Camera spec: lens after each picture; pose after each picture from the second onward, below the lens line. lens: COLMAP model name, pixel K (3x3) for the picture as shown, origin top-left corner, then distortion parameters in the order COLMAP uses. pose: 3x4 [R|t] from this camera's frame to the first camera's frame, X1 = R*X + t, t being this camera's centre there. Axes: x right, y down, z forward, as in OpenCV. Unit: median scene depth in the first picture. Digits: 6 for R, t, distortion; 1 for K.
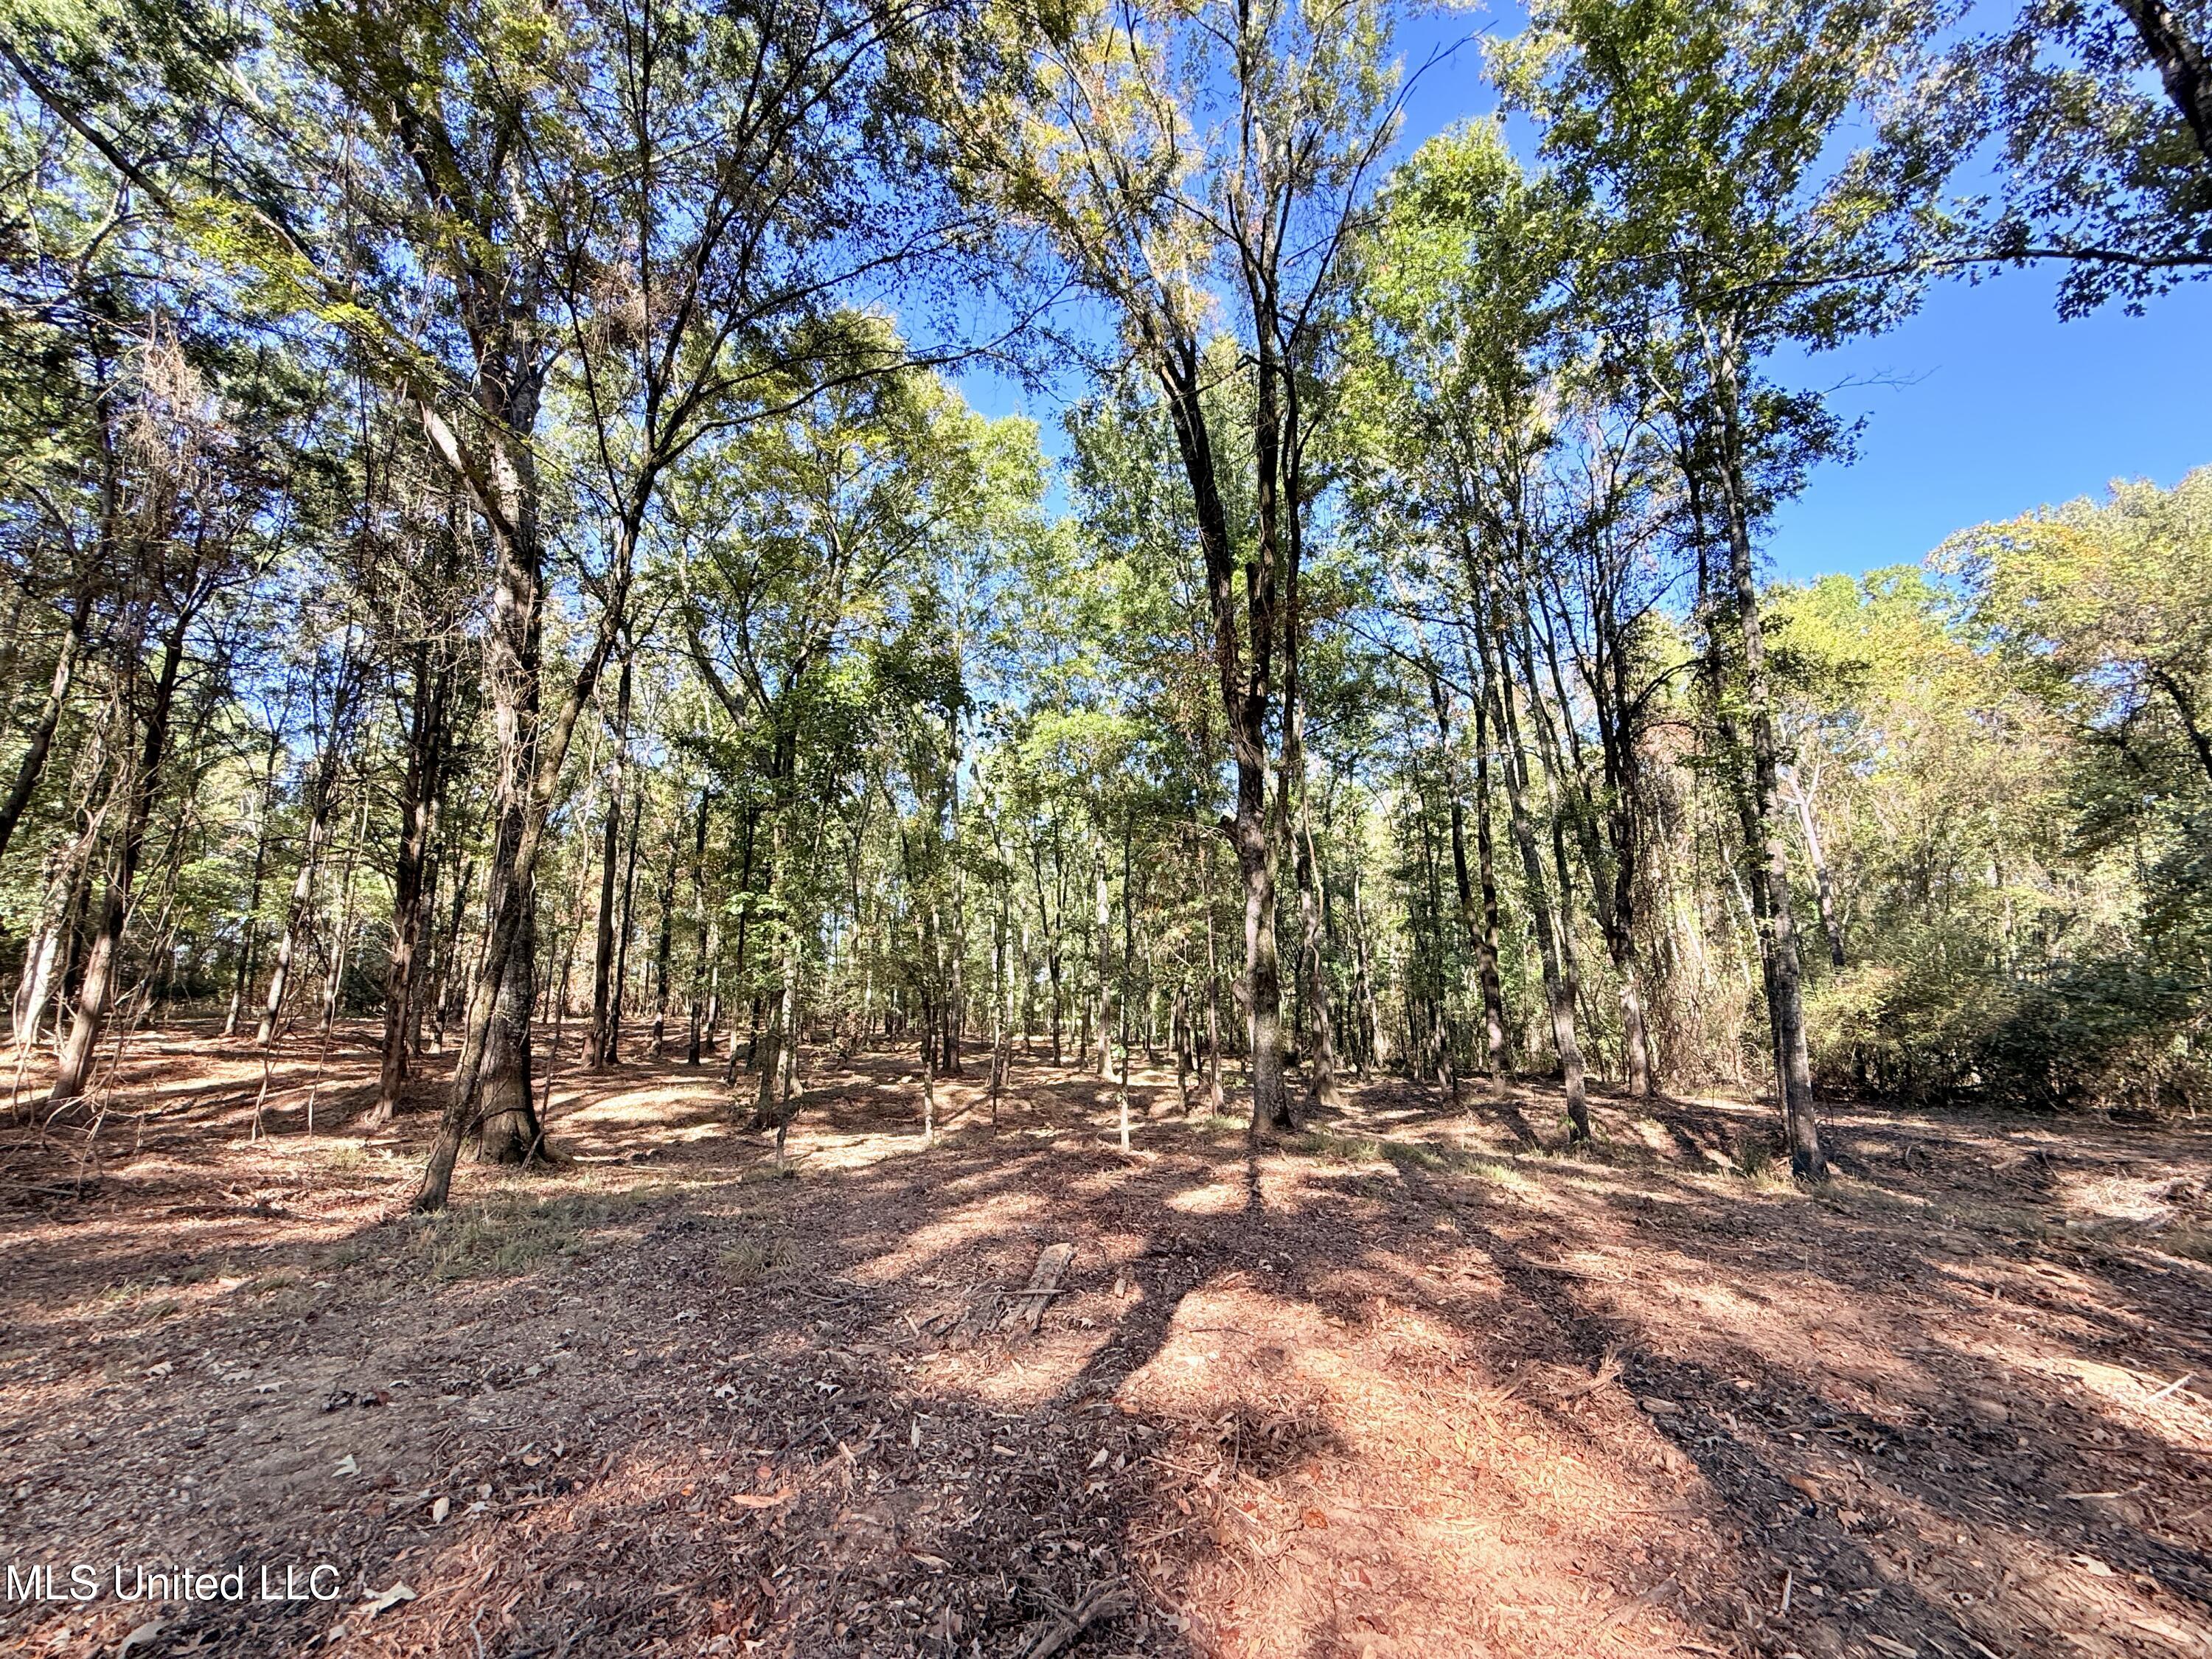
lens RADIAL K [[872.2, 0, 1089.5], [0, 872.2, 829.3], [0, 0, 1]] dist [-0.000663, 0.000108]
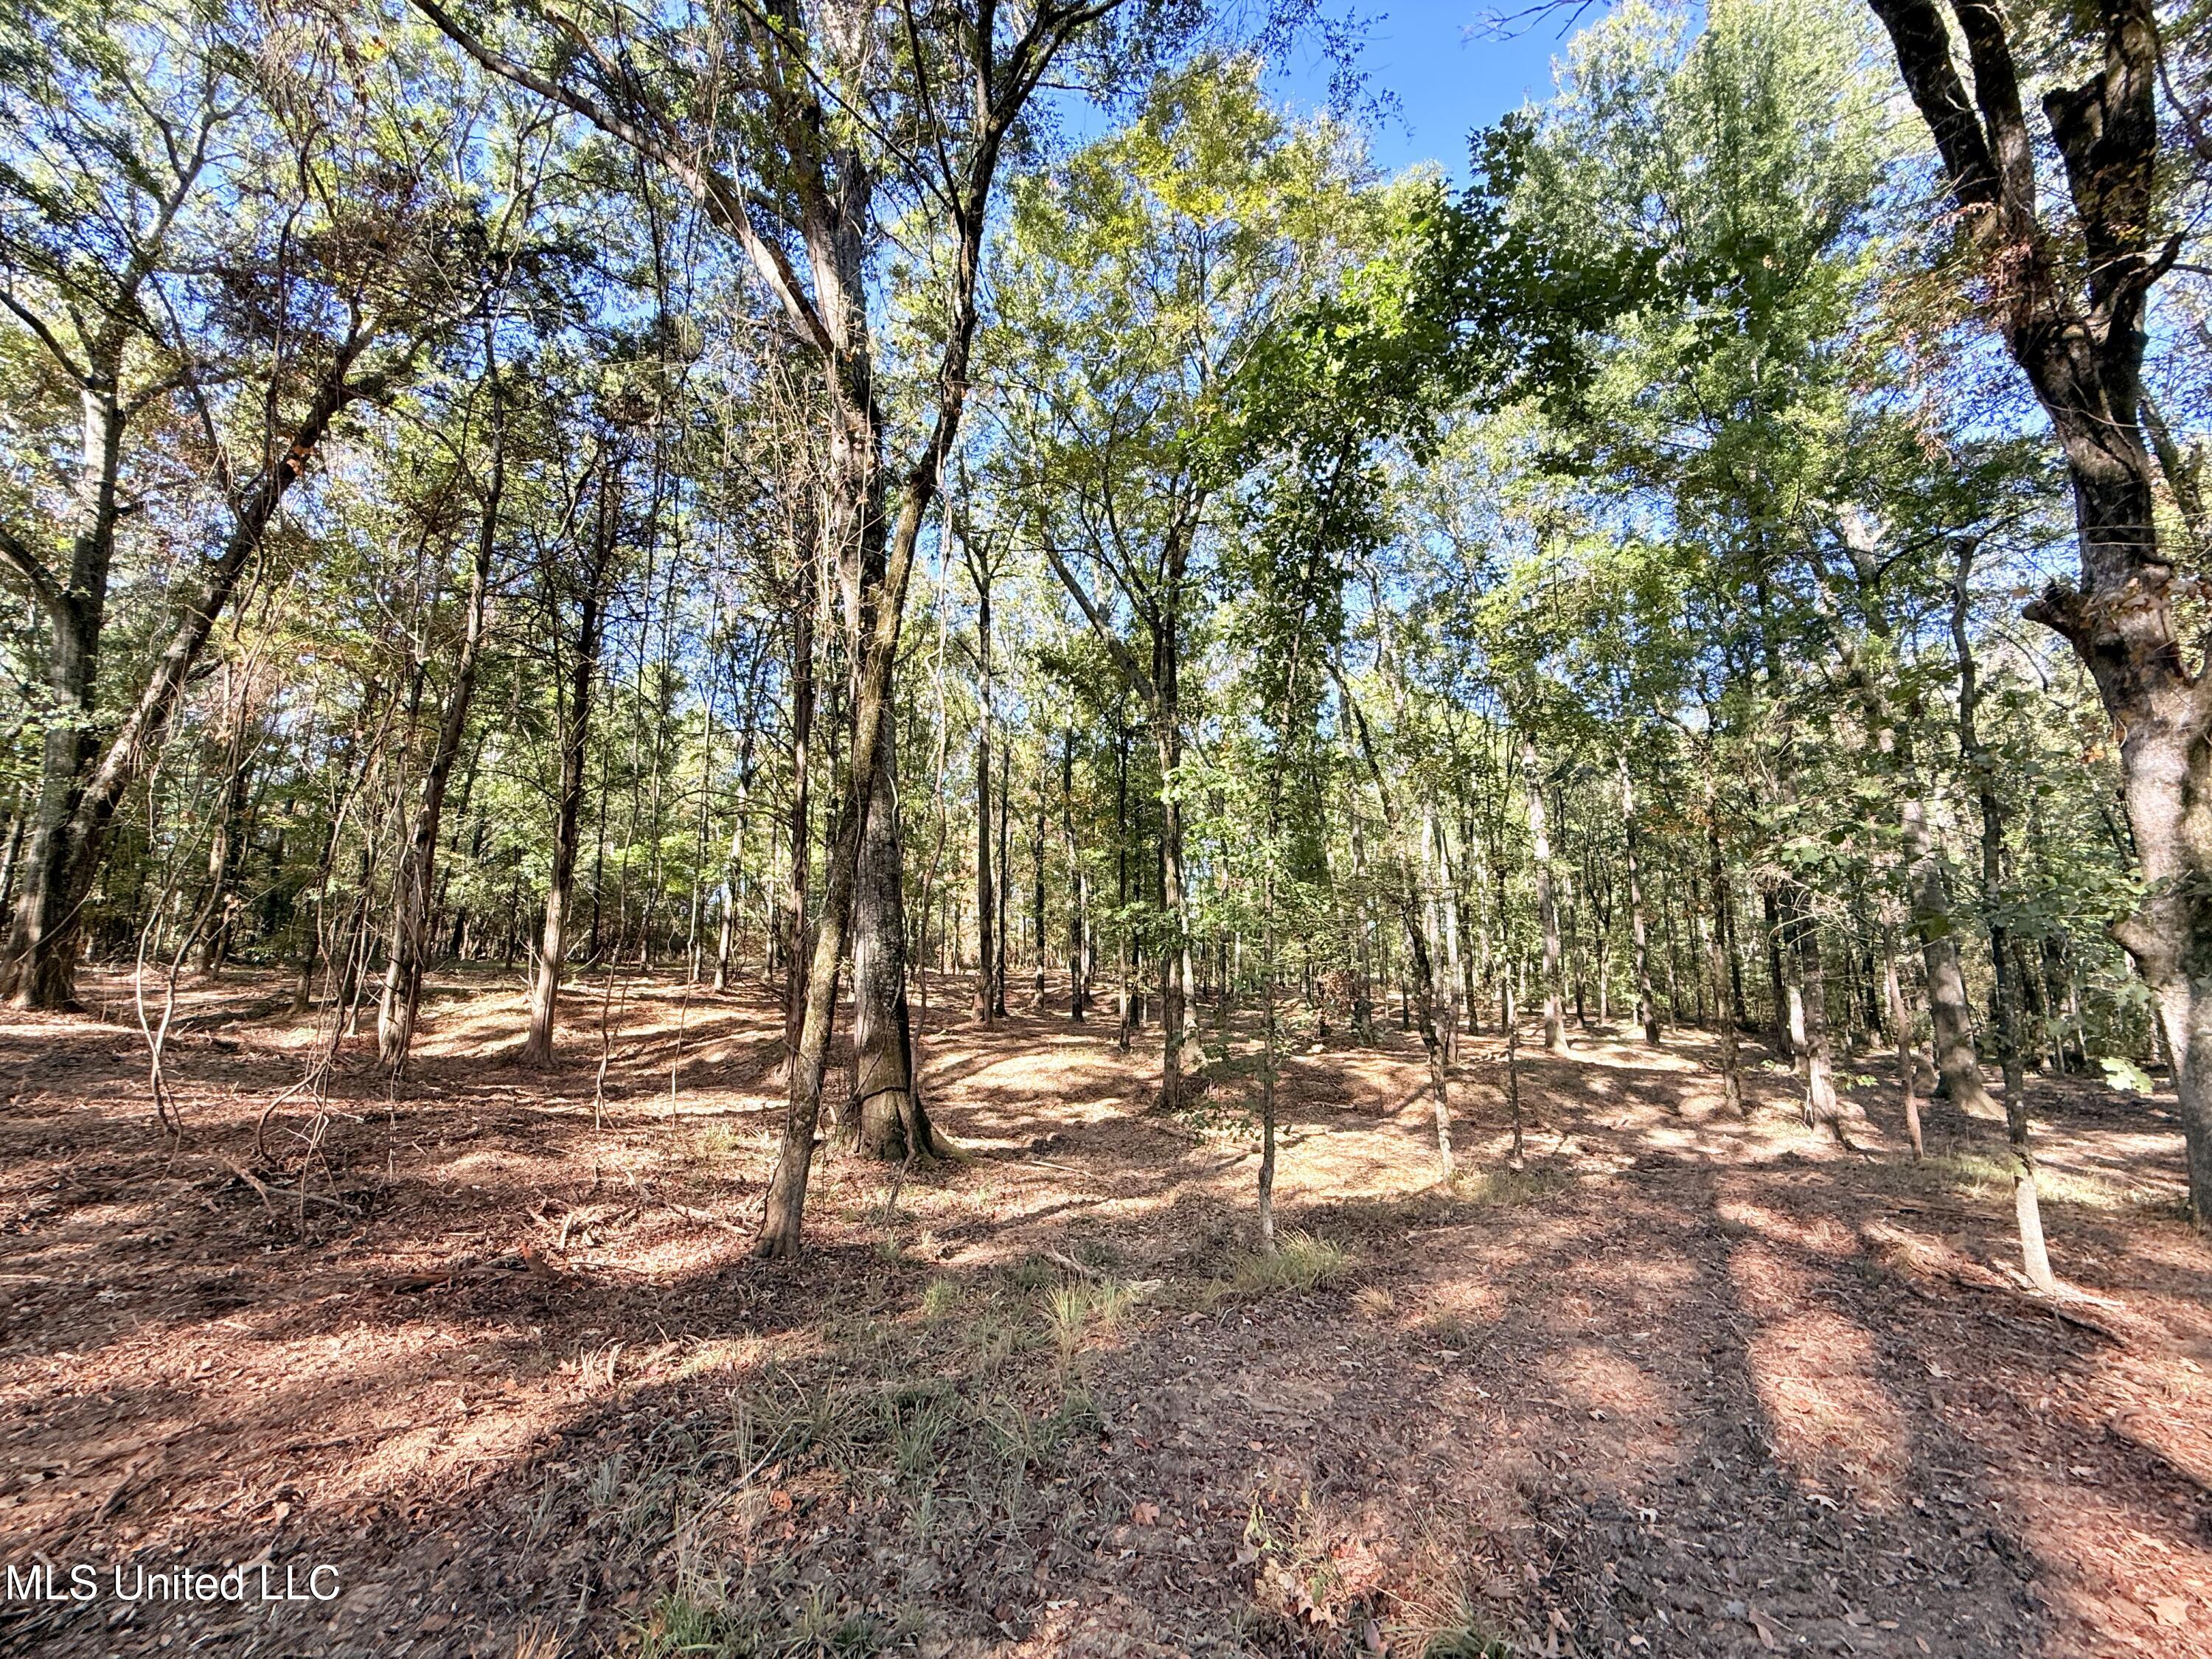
lens RADIAL K [[872.2, 0, 1099.5], [0, 872.2, 830.2], [0, 0, 1]] dist [-0.000663, 0.000108]
pose [[0.929812, -0.047077, -0.365012, -0.140711], [0.065807, 0.997068, 0.039037, 0.052228], [0.362104, -0.060318, 0.930184, 0.257867]]
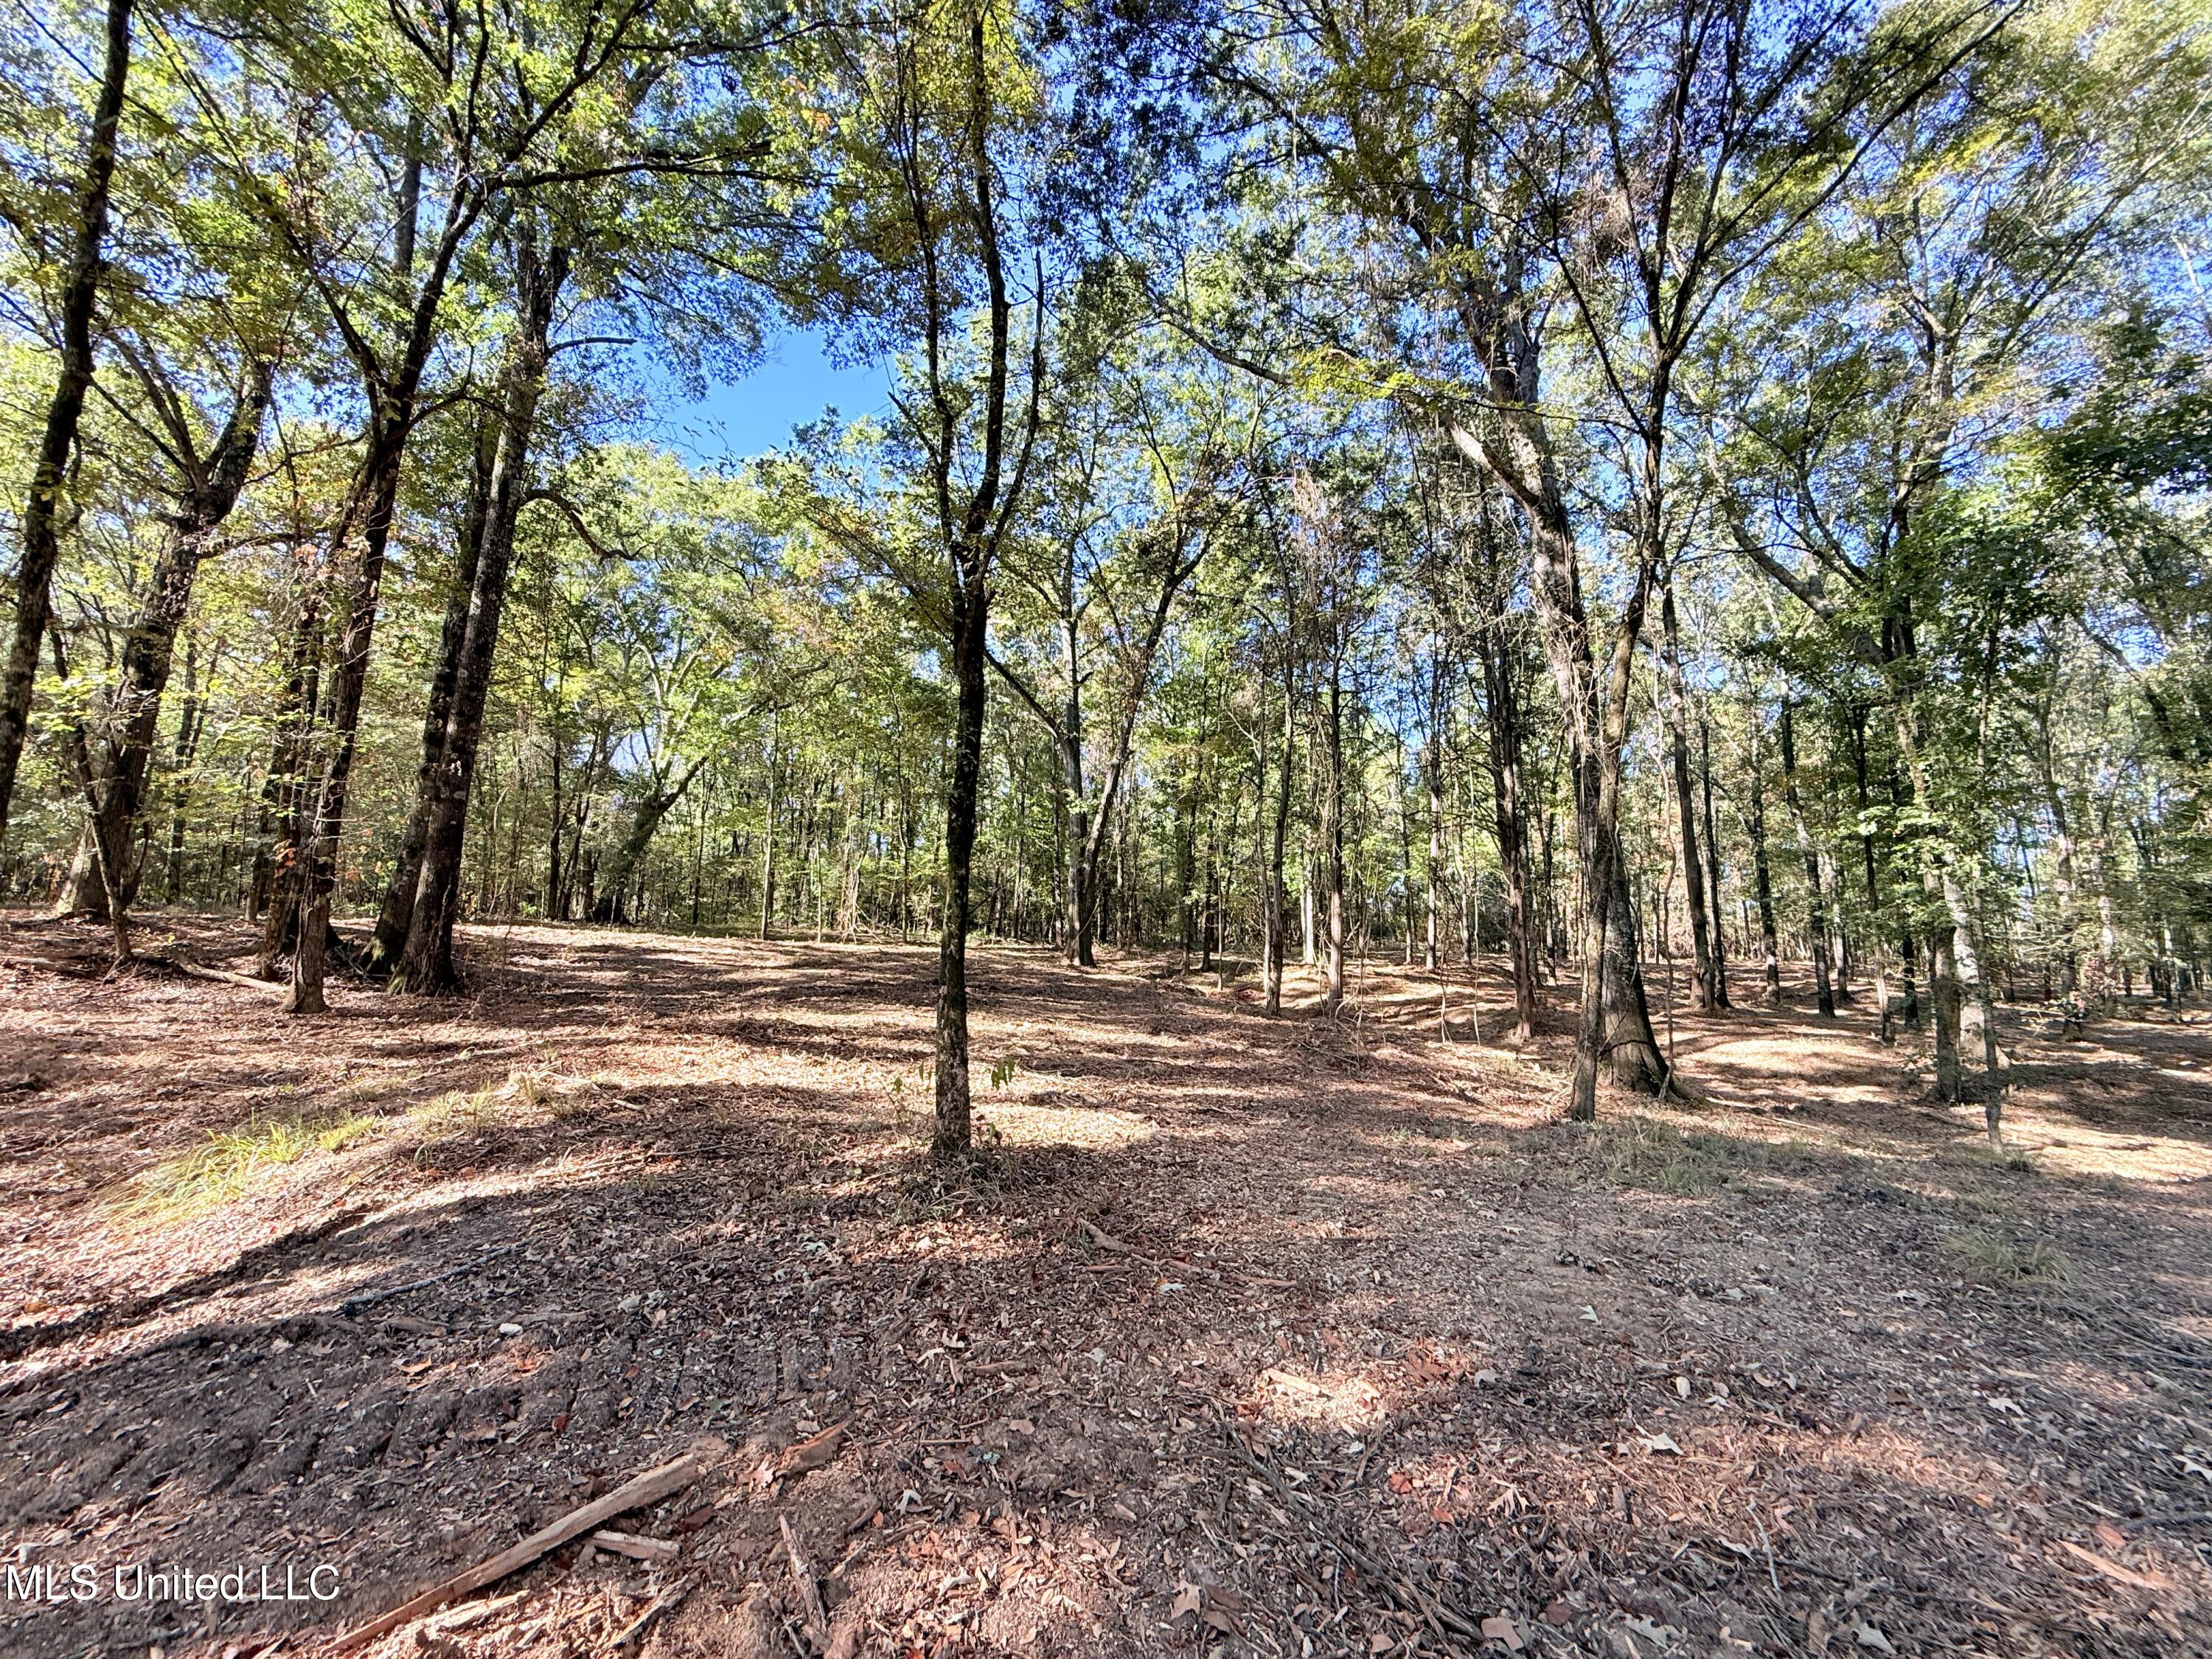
lens RADIAL K [[872.2, 0, 1107.8], [0, 872.2, 830.2], [0, 0, 1]] dist [-0.000663, 0.000108]
pose [[0.460865, -0.101095, -0.881694, -0.006248], [0.159687, 0.986722, -0.029668, 0.001888], [0.872986, -0.127122, 0.470889, -0.006358]]
